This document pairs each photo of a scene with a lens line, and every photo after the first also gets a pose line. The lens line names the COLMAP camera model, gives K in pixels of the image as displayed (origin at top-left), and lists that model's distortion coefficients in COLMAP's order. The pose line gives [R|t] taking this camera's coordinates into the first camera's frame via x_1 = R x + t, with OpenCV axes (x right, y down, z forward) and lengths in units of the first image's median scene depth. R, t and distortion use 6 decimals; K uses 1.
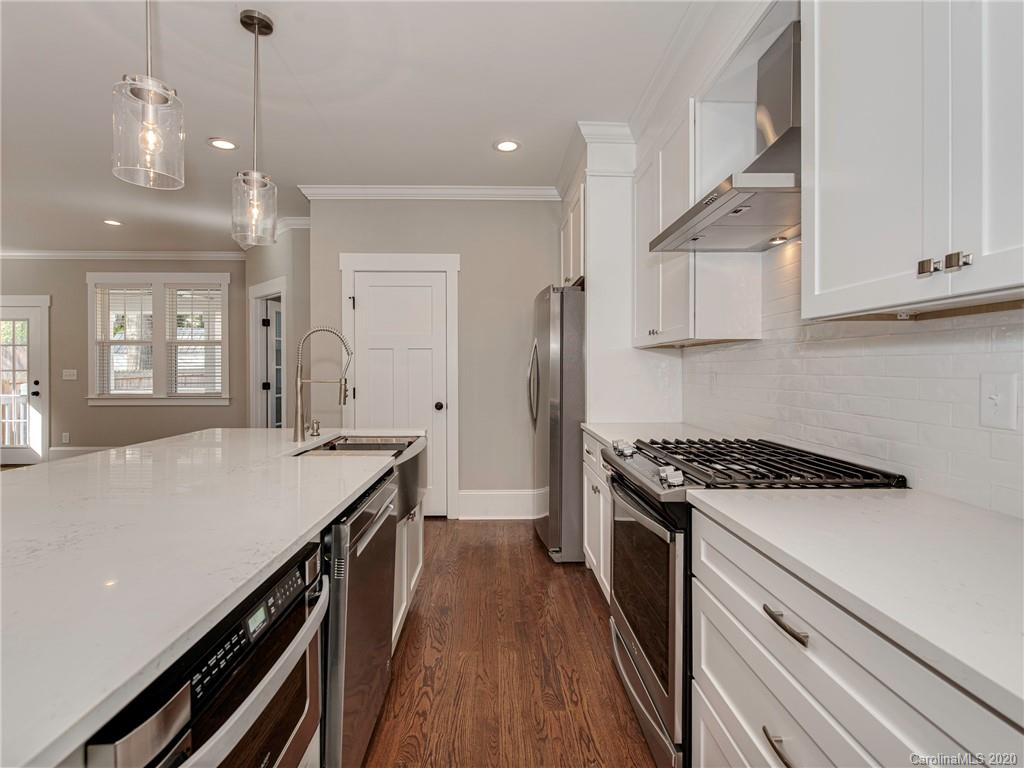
lens RADIAL K [[485.4, 0, 503.8], [0, 485.4, 372.4], [0, 0, 1]] dist [0.002024, -0.000633]
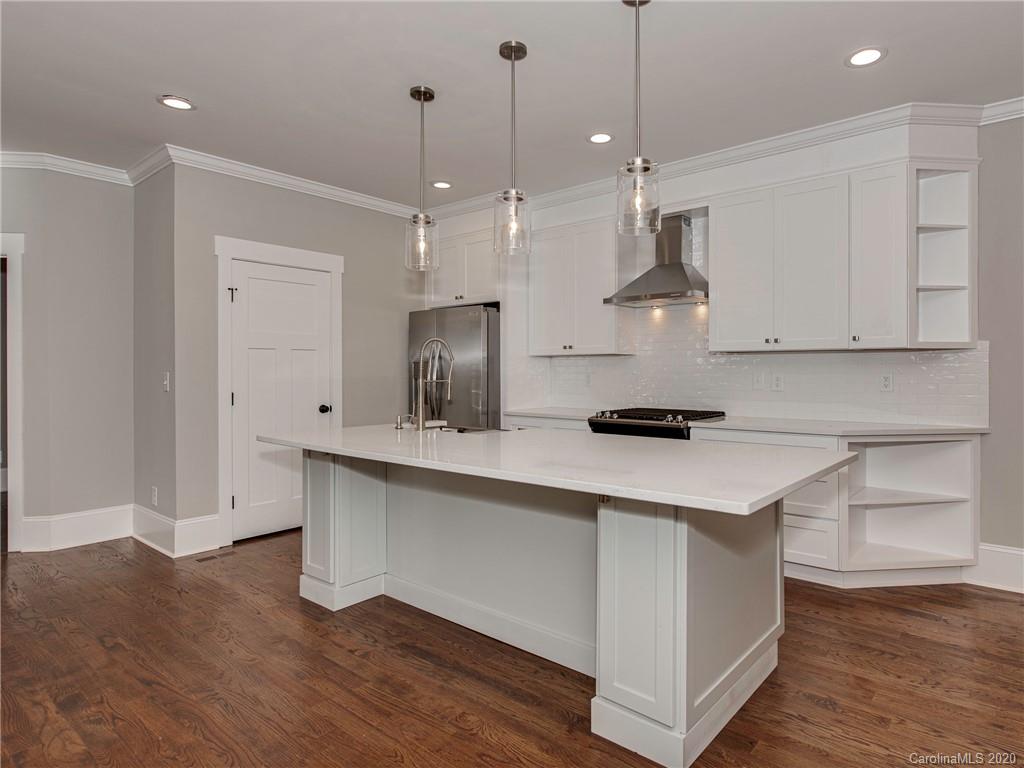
lens RADIAL K [[597.0, 0, 567.9], [0, 597.0, 366.3], [0, 0, 1]] dist [-0.025056, 0.002214]
pose [[0.638382, 0.005983, 0.769697, -0.827656], [0.005700, 0.999906, -0.012500, 0.000821], [-0.769699, 0.012367, 0.638288, -0.150784]]
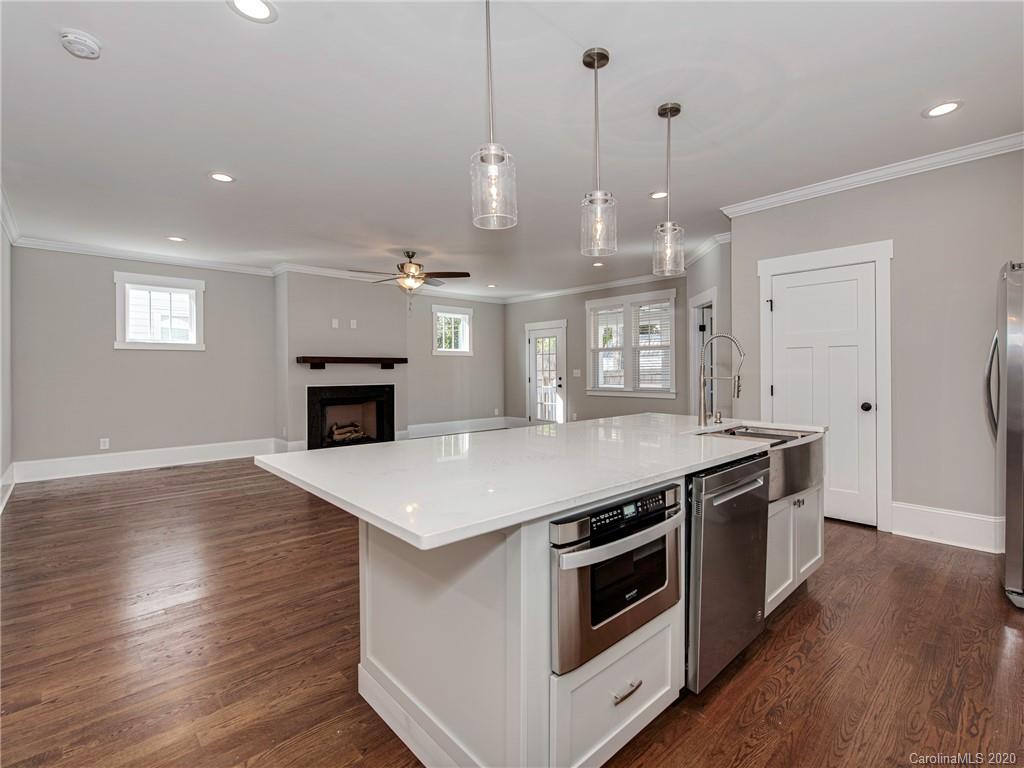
lens RADIAL K [[485.4, 0, 542.7], [0, 485.4, 375.6], [0, 0, 1]] dist [0.002024, -0.000633]
pose [[0.689421, 0.003871, -0.724350, 0.129217], [0.002158, 0.999970, 0.007398, 0.001337], [0.724358, -0.006663, 0.689392, -0.104323]]
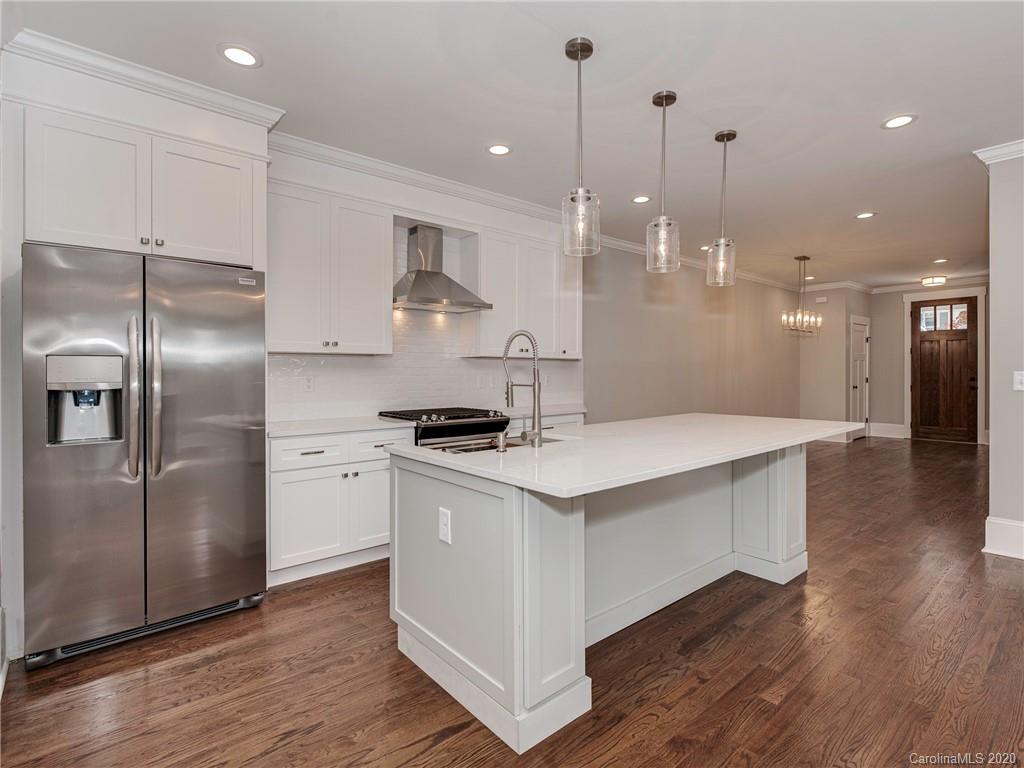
lens RADIAL K [[519.5, 0, 543.3], [0, 519.5, 372.8], [0, 0, 1]] dist [-0.001739, -0.002442]
pose [[-0.656094, -0.000508, 0.754679, -0.755451], [0.005429, 0.999971, 0.005393, -0.008519], [-0.754659, 0.007635, -0.656072, 1.047276]]
